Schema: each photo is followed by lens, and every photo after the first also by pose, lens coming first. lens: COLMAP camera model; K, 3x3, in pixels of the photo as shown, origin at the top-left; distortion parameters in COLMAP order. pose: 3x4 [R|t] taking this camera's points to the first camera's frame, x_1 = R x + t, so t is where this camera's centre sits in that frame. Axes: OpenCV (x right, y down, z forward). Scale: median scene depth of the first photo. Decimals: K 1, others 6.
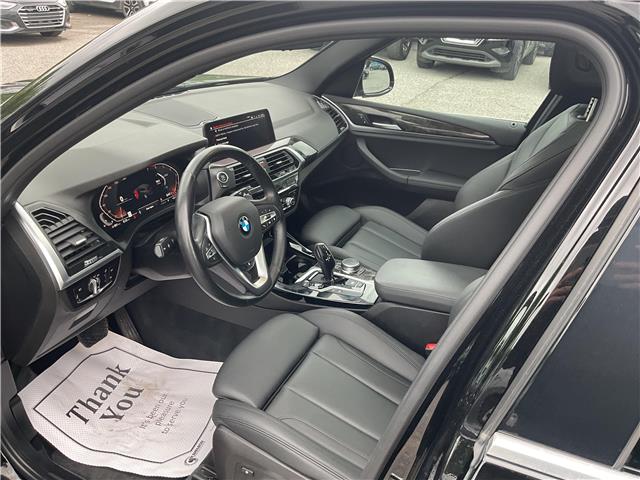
lens RADIAL K [[528.5, 0, 318.8], [0, 528.5, 240.7], [0, 0, 1]] dist [0.075035, -0.141549]
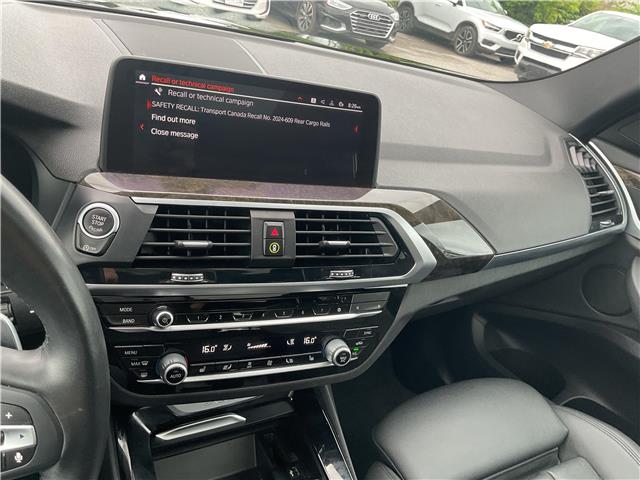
lens RADIAL K [[528.5, 0, 318.8], [0, 528.5, 240.7], [0, 0, 1]] dist [0.075035, -0.141549]
pose [[0.814371, 0.367713, -0.448984, 0.054849], [-0.401363, 0.915657, 0.021917, -0.118432], [0.419174, 0.162357, 0.893271, 0.534971]]
